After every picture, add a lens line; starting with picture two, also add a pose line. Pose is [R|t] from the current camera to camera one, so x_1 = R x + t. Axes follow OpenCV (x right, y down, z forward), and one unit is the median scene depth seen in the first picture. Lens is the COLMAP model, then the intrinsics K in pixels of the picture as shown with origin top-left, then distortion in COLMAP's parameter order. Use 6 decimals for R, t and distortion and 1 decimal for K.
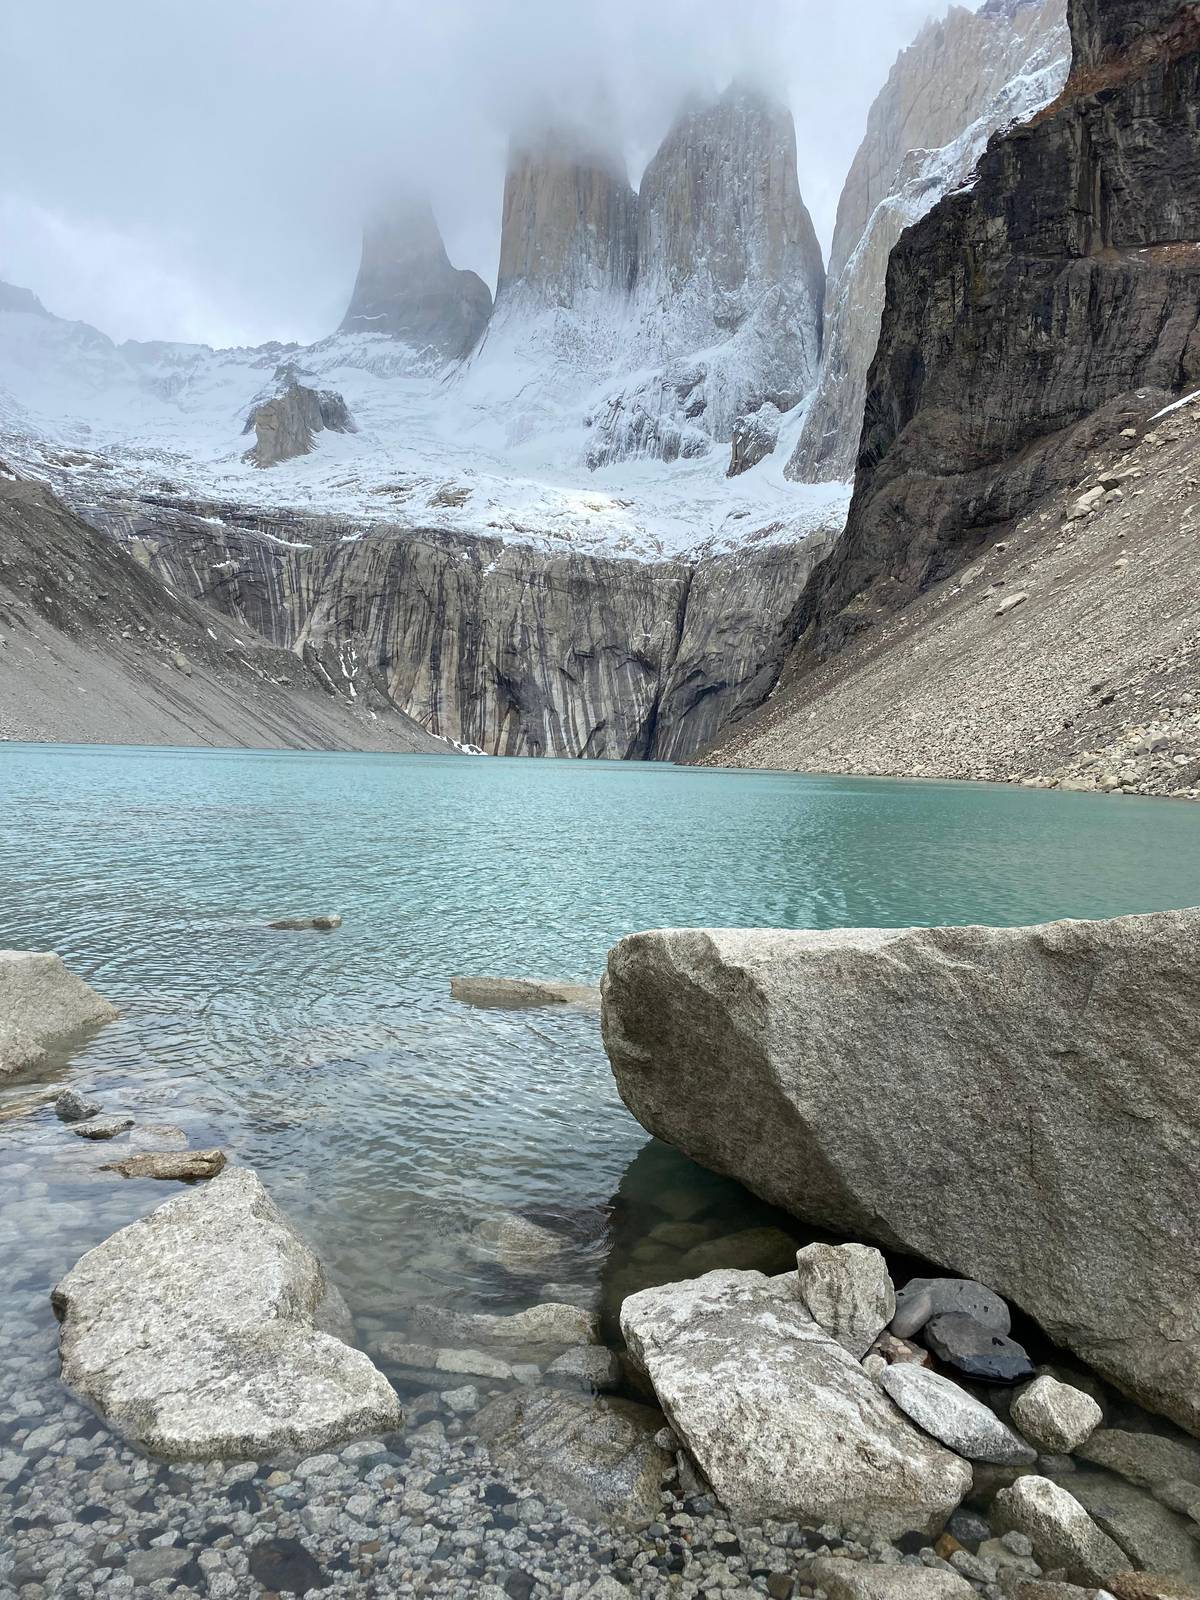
lens RADIAL K [[1277.2, 0, 599.8], [0, 1277.2, 800.8], [0, 0, 1]] dist [0.026428, -0.005912]
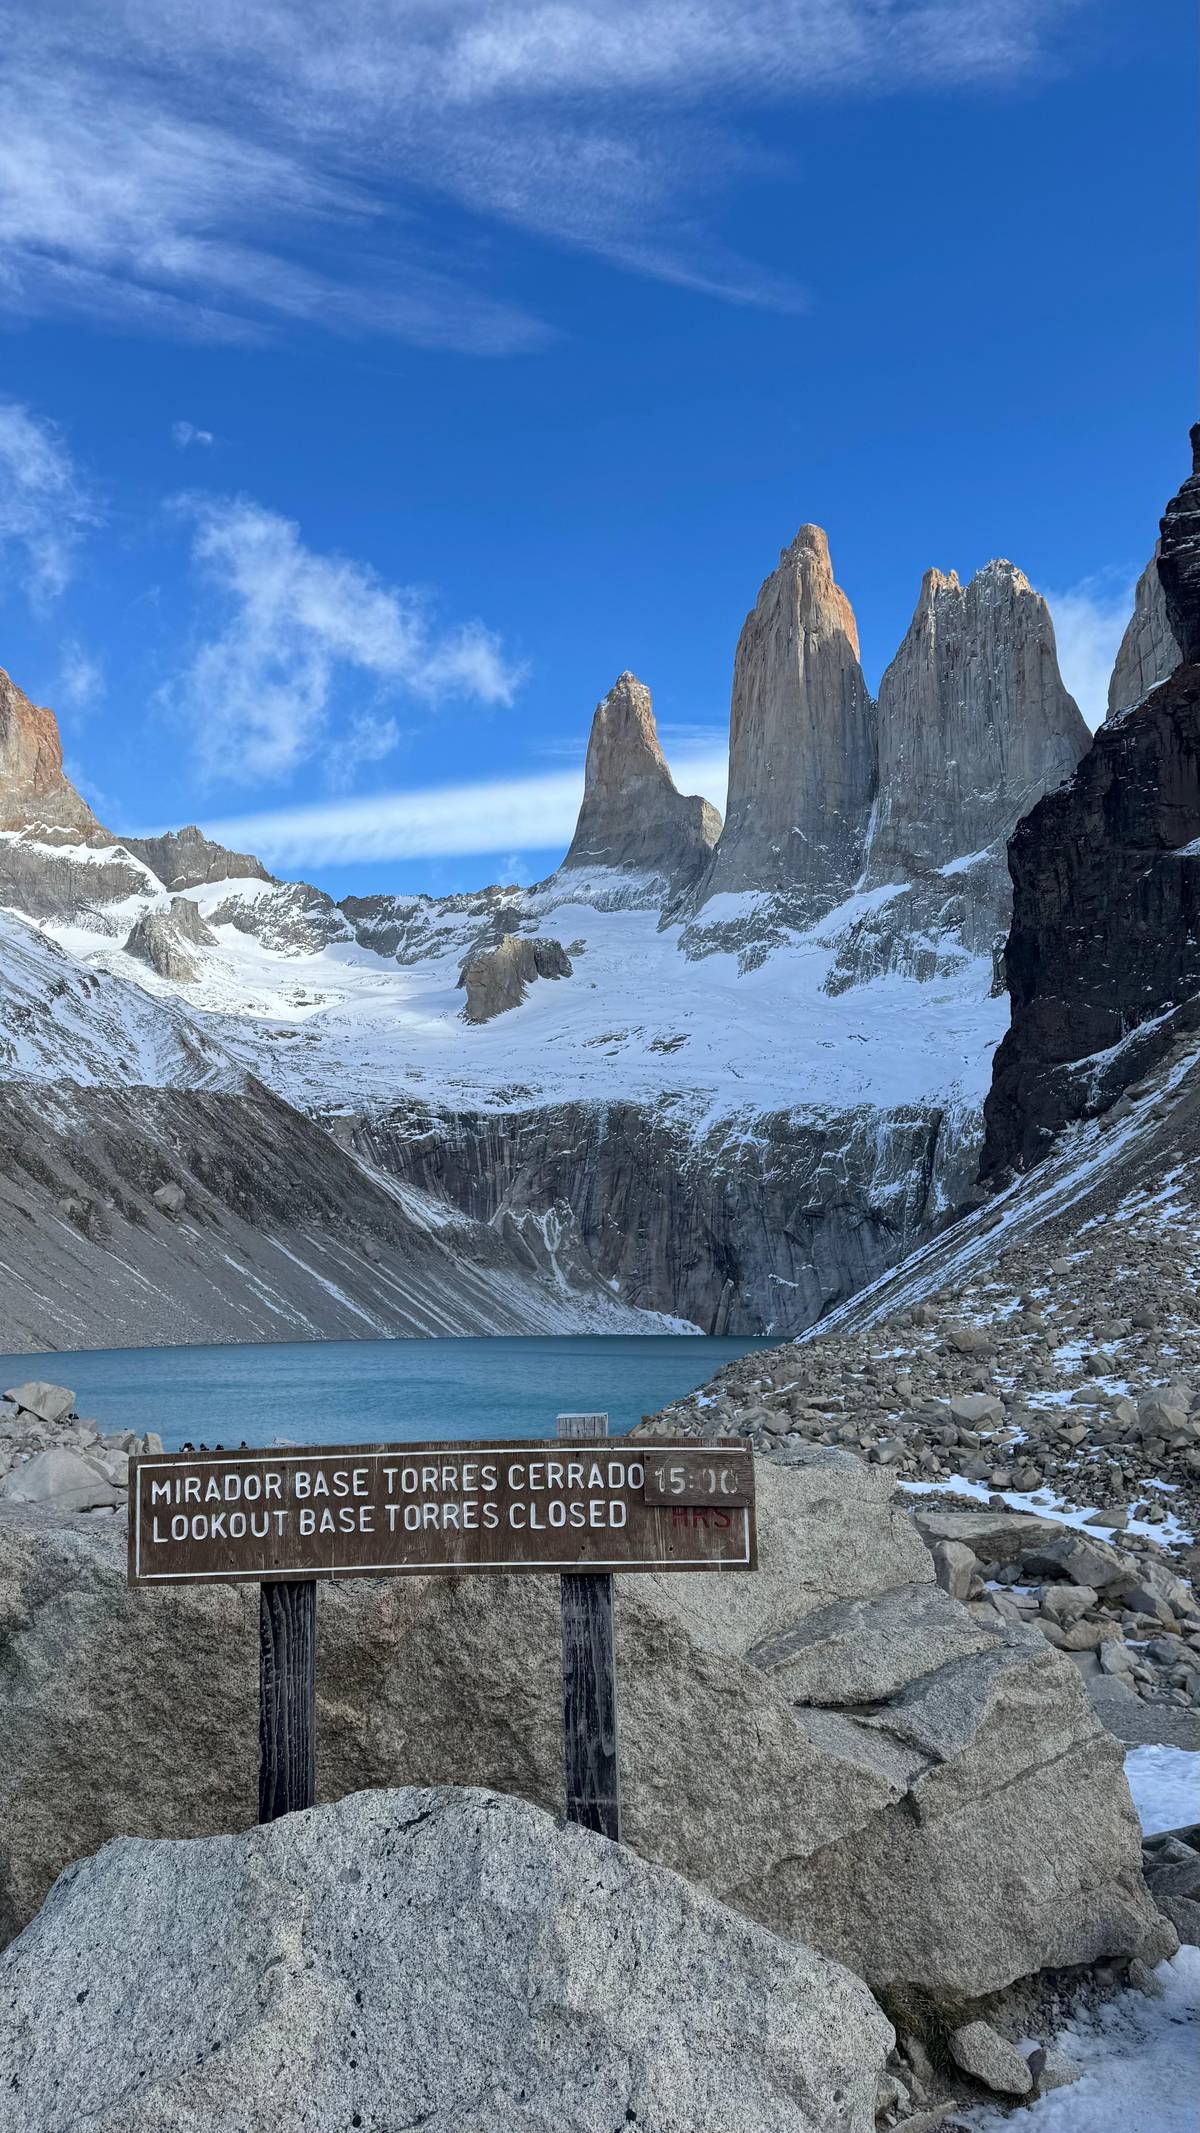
lens RADIAL K [[1569.7, 0, 600.8], [0, 1569.7, 1067.2], [0, 0, 1]] dist [0.008851, 0.000299]
pose [[0.978942, -0.054185, -0.196815, 0.063122], [0.016017, 0.981545, -0.190562, -0.007955], [0.203508, 0.183397, 0.961743, -0.102019]]
